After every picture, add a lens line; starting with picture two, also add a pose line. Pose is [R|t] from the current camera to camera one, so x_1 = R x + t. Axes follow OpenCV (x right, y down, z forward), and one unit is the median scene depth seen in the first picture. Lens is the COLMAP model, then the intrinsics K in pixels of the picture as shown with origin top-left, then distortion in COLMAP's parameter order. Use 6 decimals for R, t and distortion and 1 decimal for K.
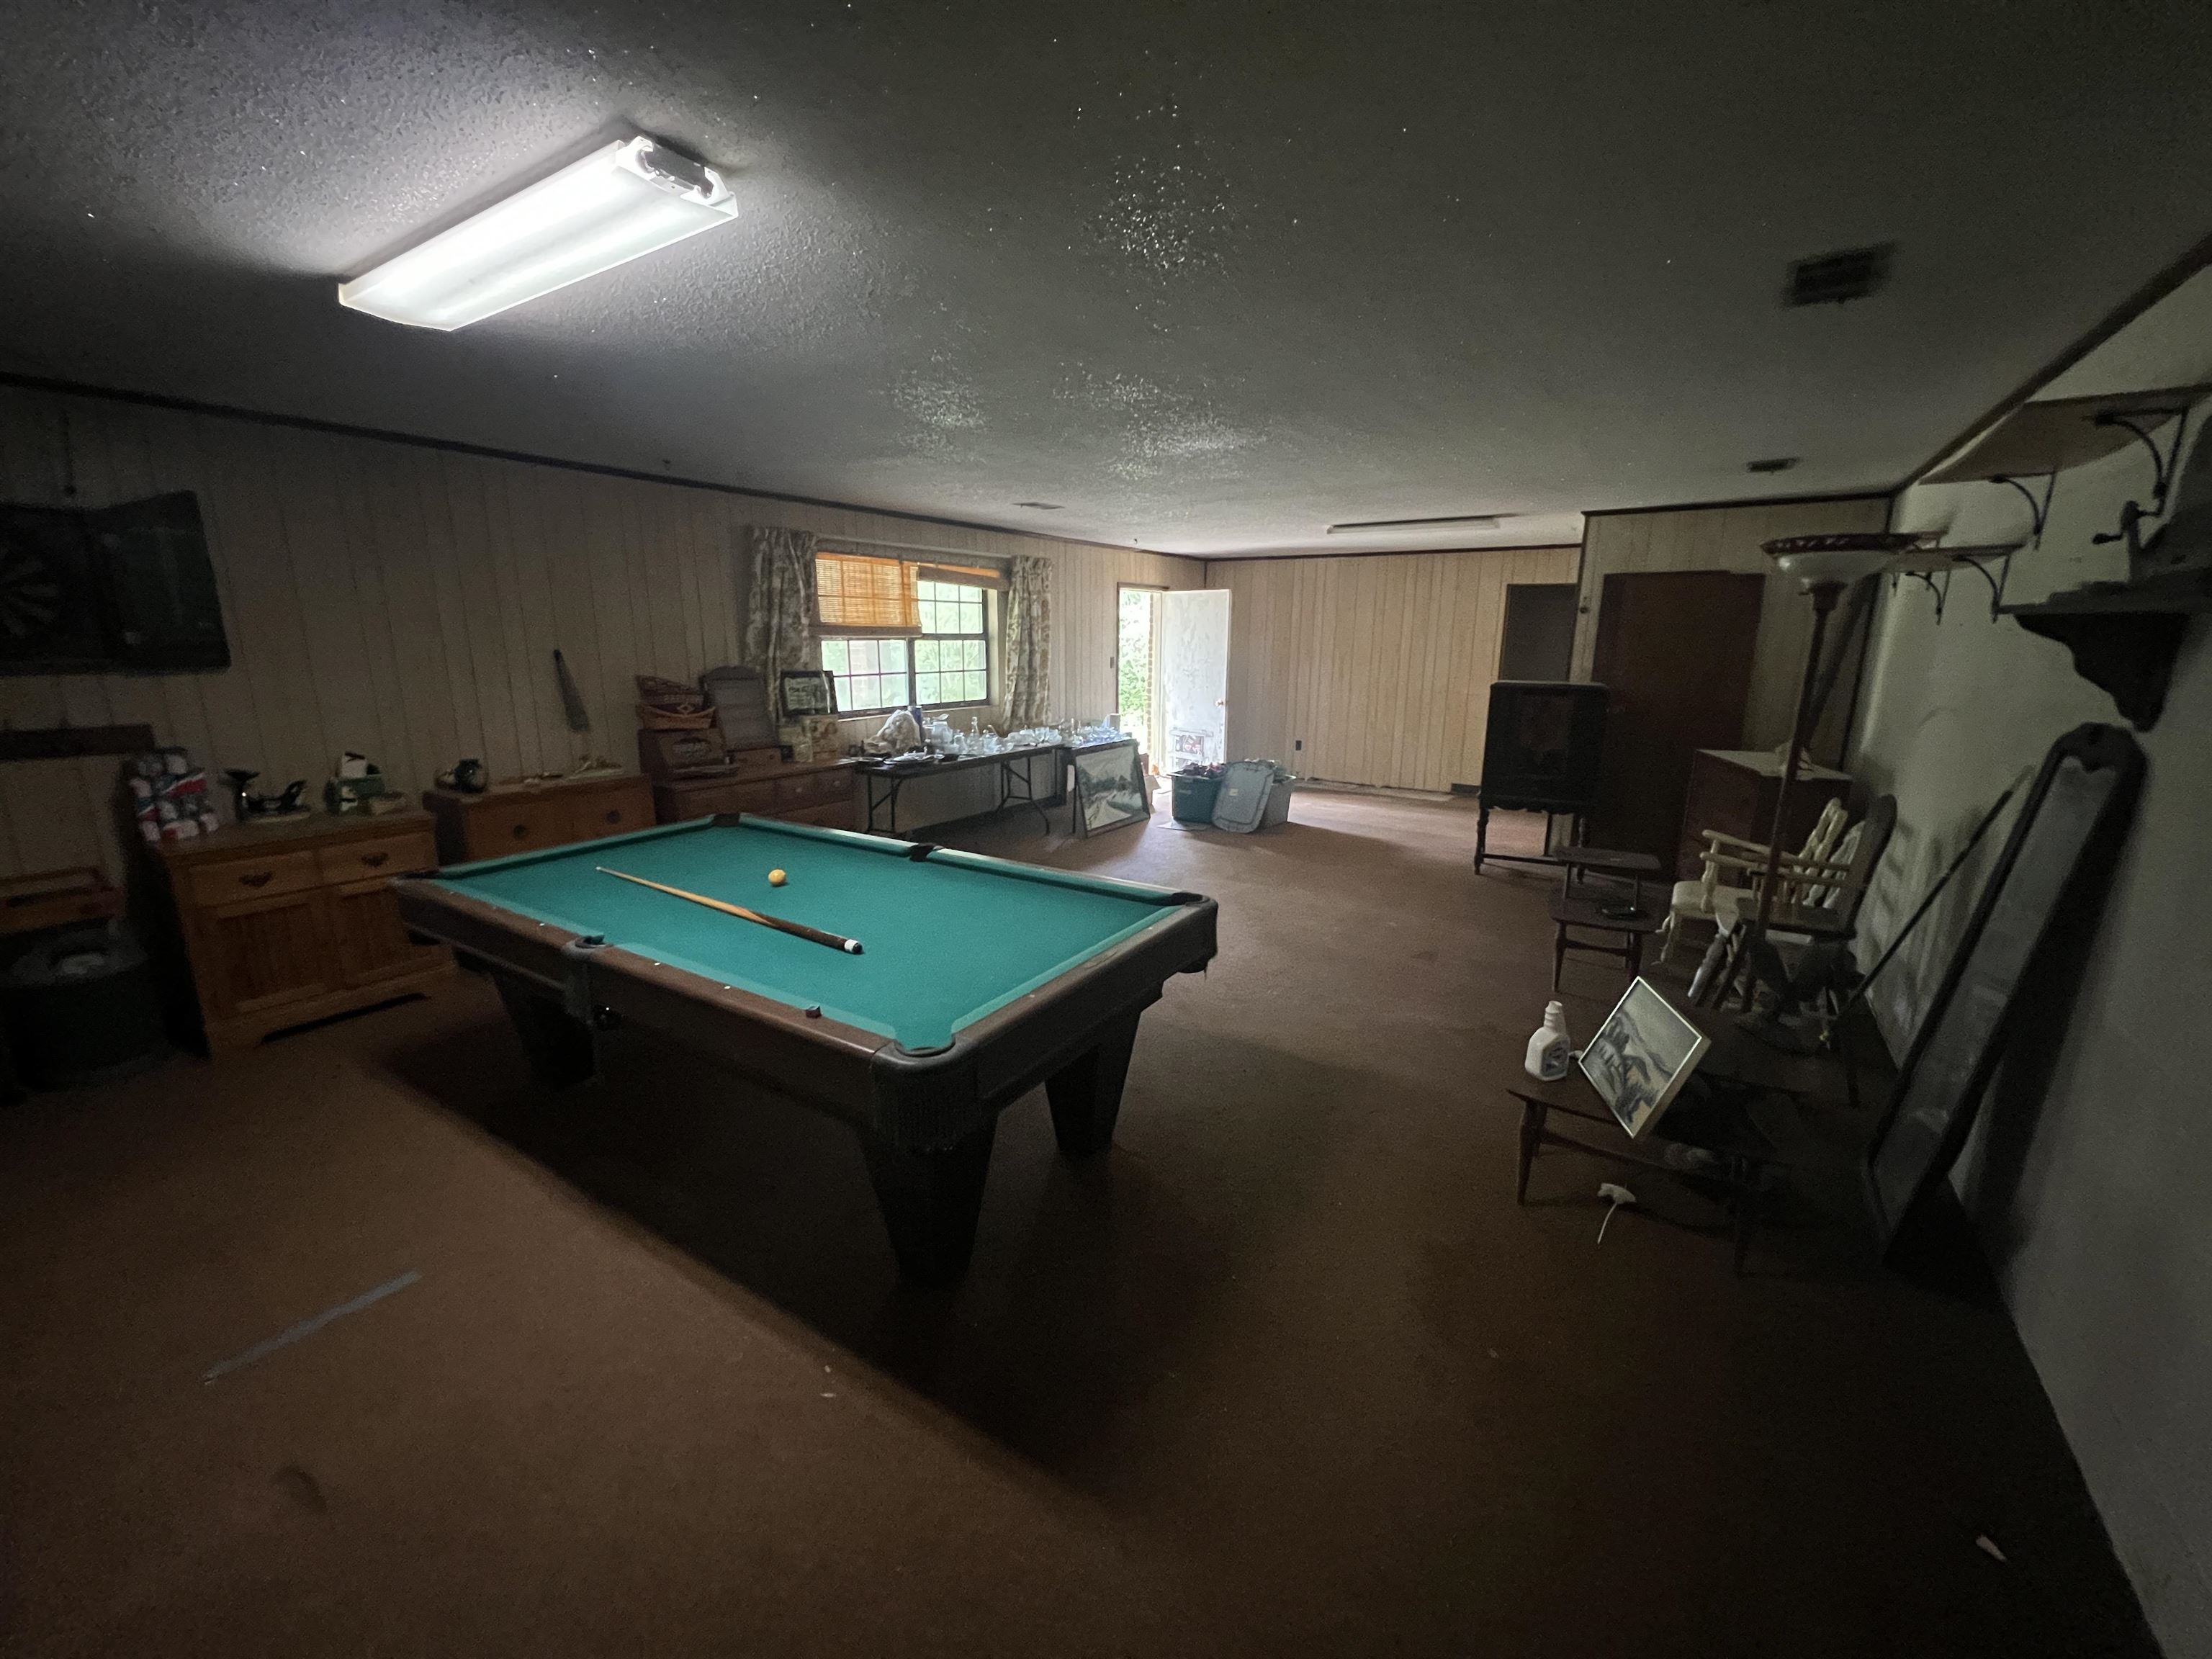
lens RADIAL K [[886.3, 0, 1106.0], [0, 886.3, 829.5], [0, 0, 1]] dist [0.000556, 0.000059]
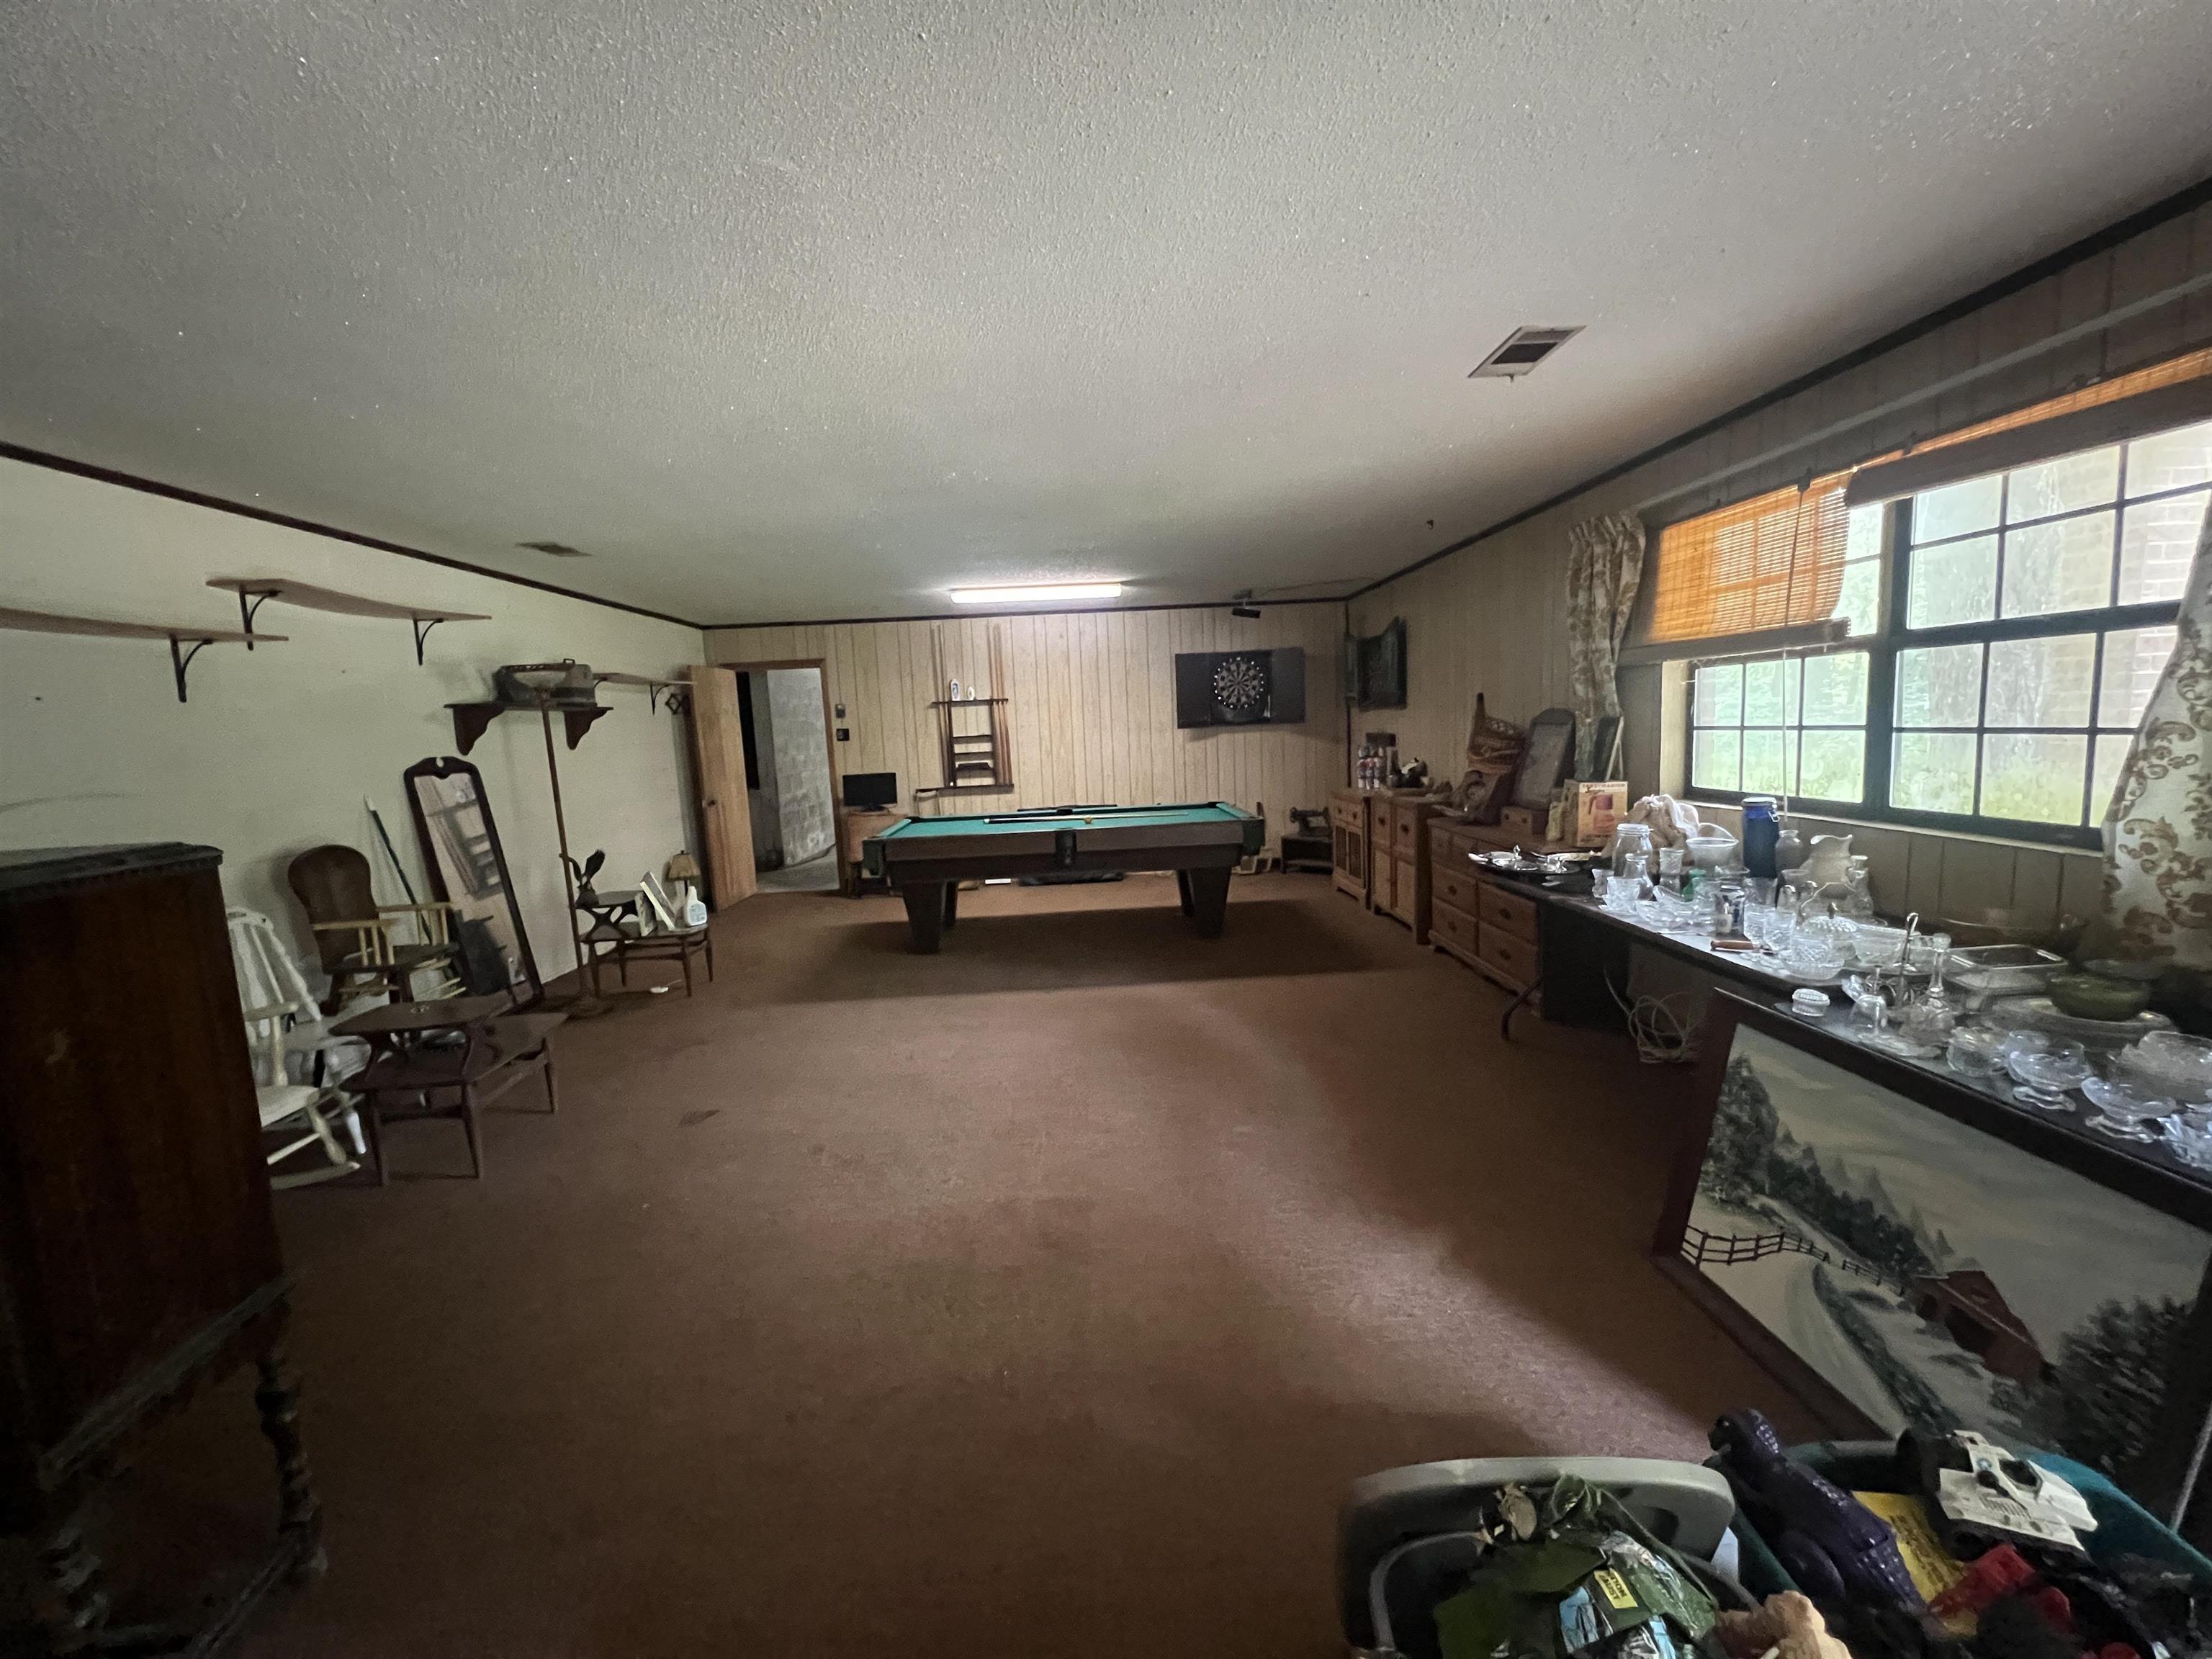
lens RADIAL K [[886.3, 0, 1106.0], [0, 886.3, 829.5], [0, 0, 1]] dist [0.000556, 0.000059]
pose [[-0.813441, 0.105579, -0.571985, 0.324970], [-0.078216, 0.954600, 0.287437, -0.228538], [0.576364, 0.278552, -0.768253, 1.155748]]
